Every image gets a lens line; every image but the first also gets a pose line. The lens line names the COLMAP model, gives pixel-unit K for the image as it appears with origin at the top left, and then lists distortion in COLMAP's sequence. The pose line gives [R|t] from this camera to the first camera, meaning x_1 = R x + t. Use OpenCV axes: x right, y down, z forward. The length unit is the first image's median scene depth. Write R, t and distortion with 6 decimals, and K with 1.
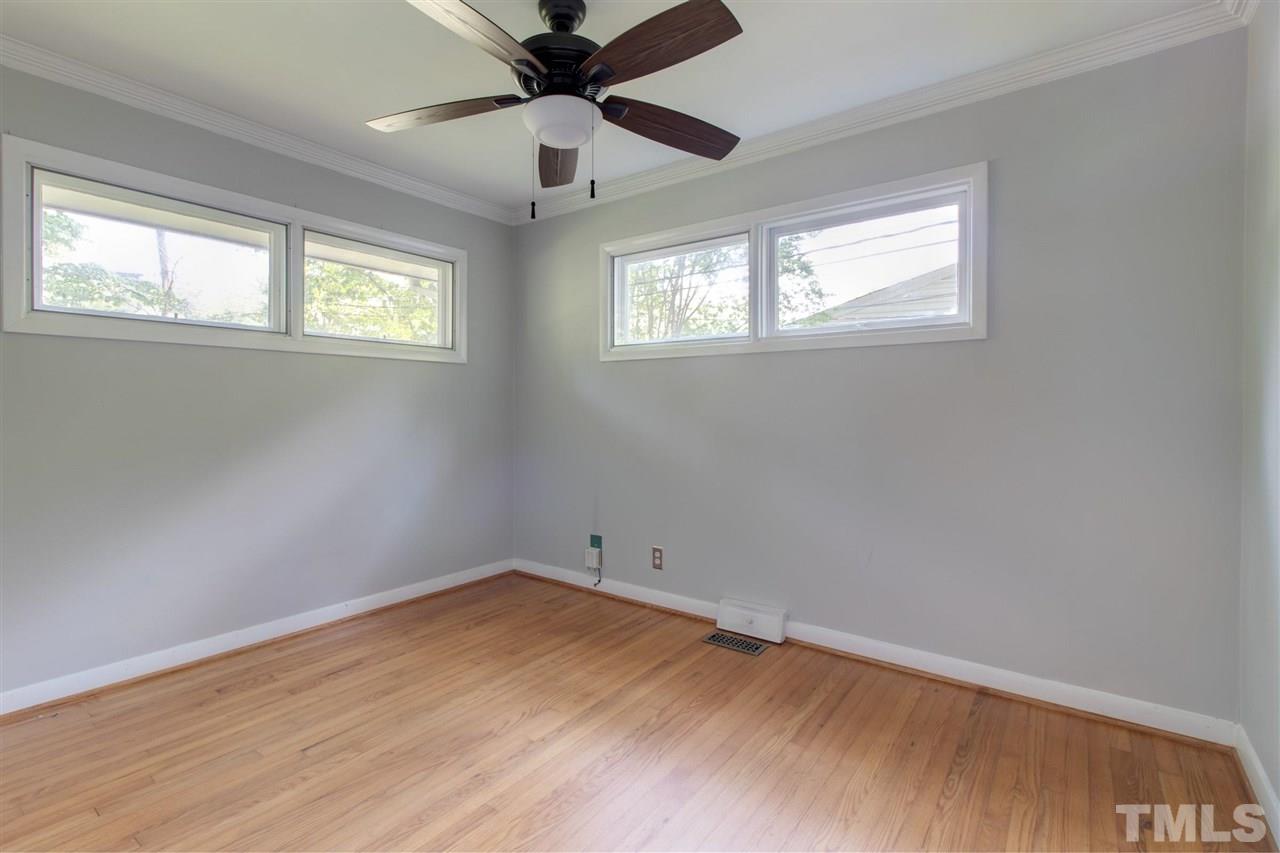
lens RADIAL K [[589.4, 0, 631.0], [0, 589.4, 415.5], [0, 0, 1]] dist [0.003382, -0.001789]
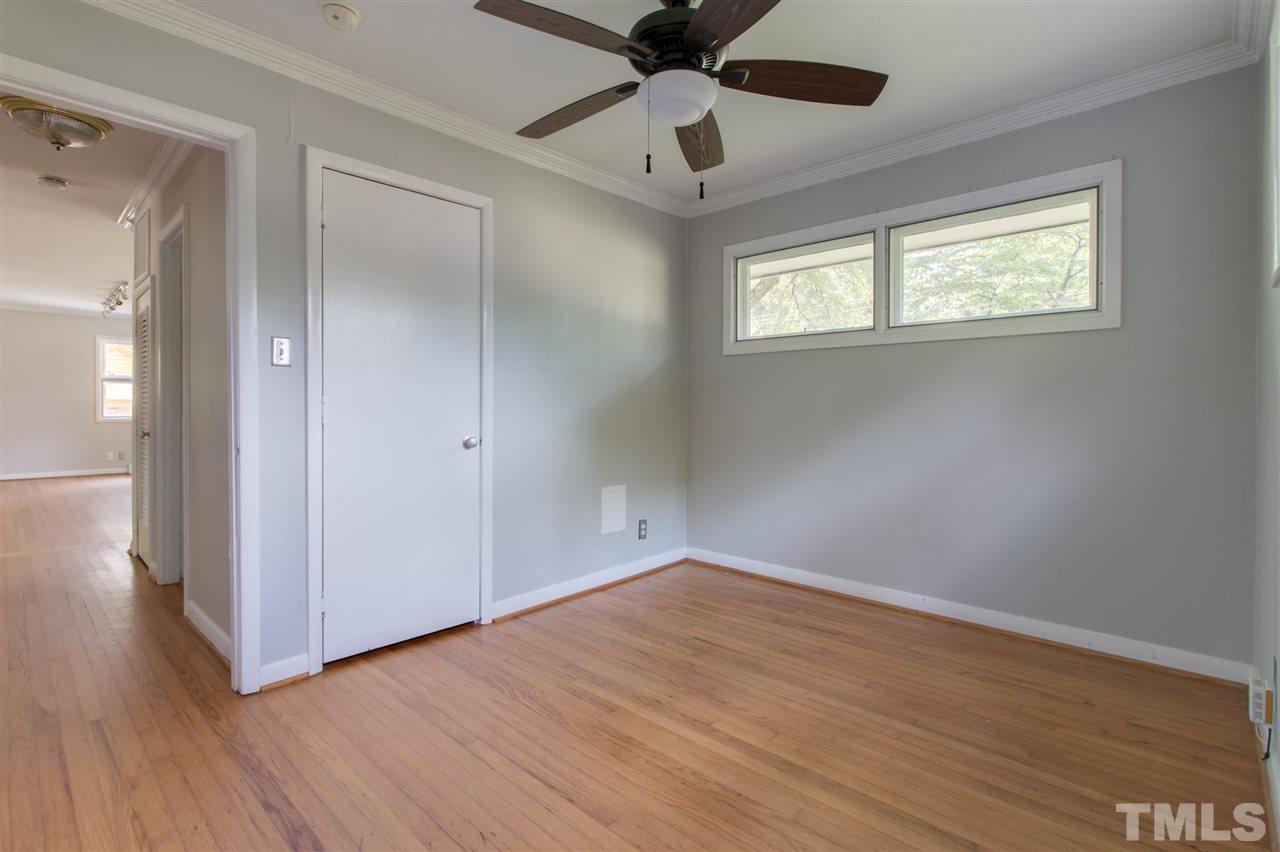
lens RADIAL K [[589.4, 0, 631.2], [0, 589.4, 417.1], [0, 0, 1]] dist [0.003382, -0.001789]
pose [[-0.099825, 0.015298, -0.994887, 0.657768], [-0.021126, 0.999624, 0.017490, 0.019489], [0.994781, 0.022764, -0.099465, 0.766890]]
